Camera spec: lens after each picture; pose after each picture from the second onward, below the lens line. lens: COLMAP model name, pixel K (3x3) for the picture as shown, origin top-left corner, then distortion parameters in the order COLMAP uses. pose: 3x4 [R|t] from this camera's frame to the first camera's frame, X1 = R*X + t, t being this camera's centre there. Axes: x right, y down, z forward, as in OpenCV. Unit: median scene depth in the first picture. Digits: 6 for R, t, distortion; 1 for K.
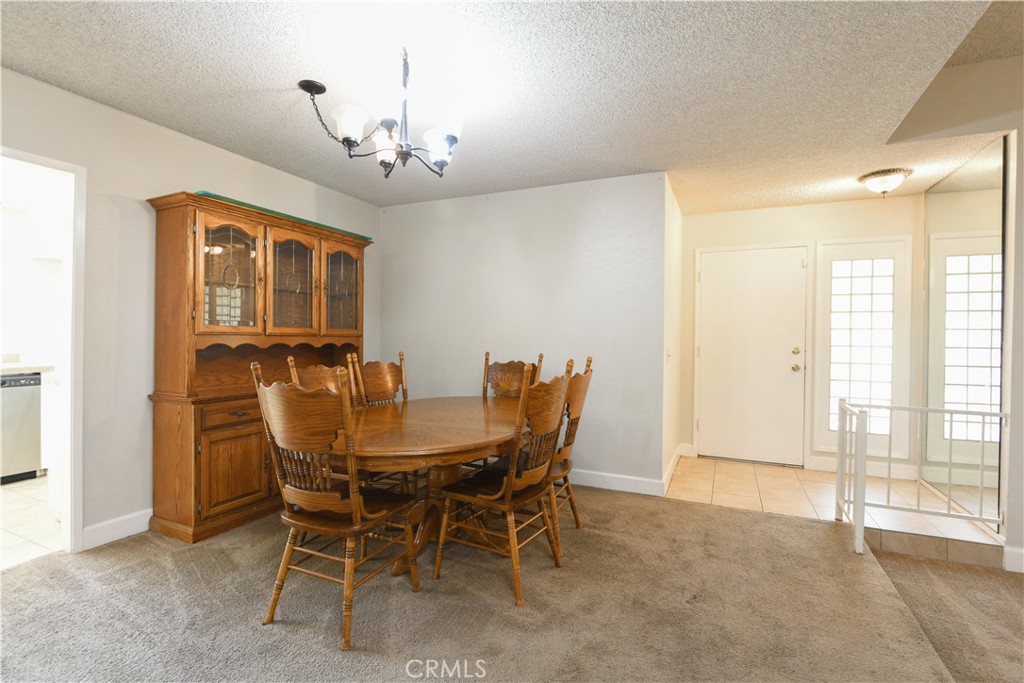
lens RADIAL K [[484.6, 0, 509.9], [0, 484.6, 336.7], [0, 0, 1]] dist [-0.013093, 0.000502]
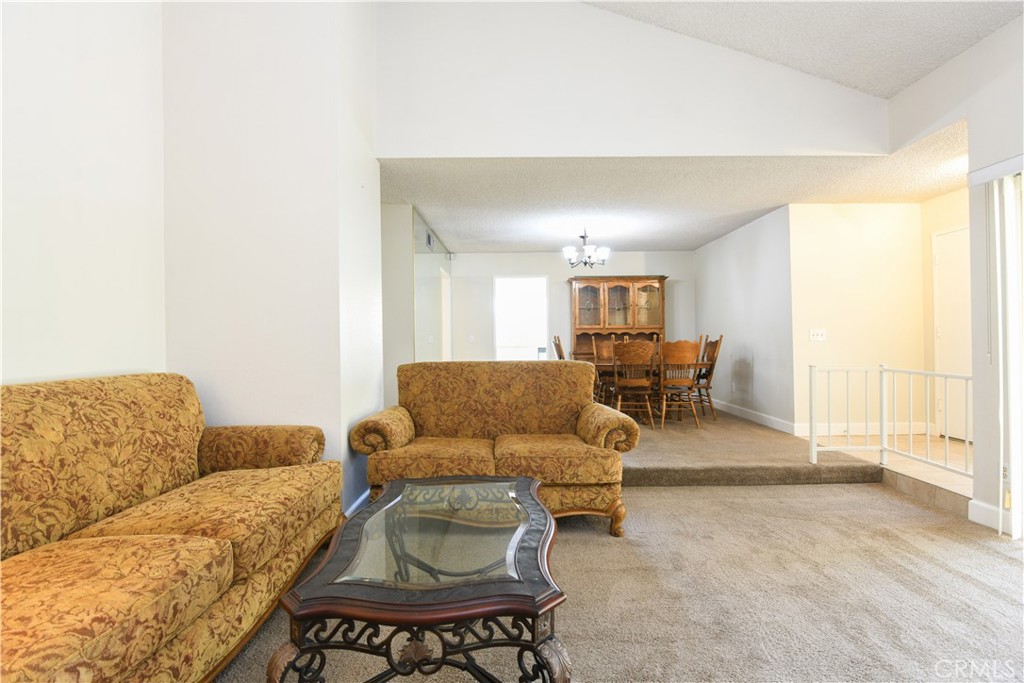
lens RADIAL K [[484.6, 0, 509.9], [0, 484.6, 336.7], [0, 0, 1]] dist [-0.013093, 0.000502]
pose [[0.399599, -0.018862, -0.916496, 1.465087], [0.017722, 0.999760, -0.012848, 0.057047], [0.916519, -0.011108, 0.399838, -0.365999]]
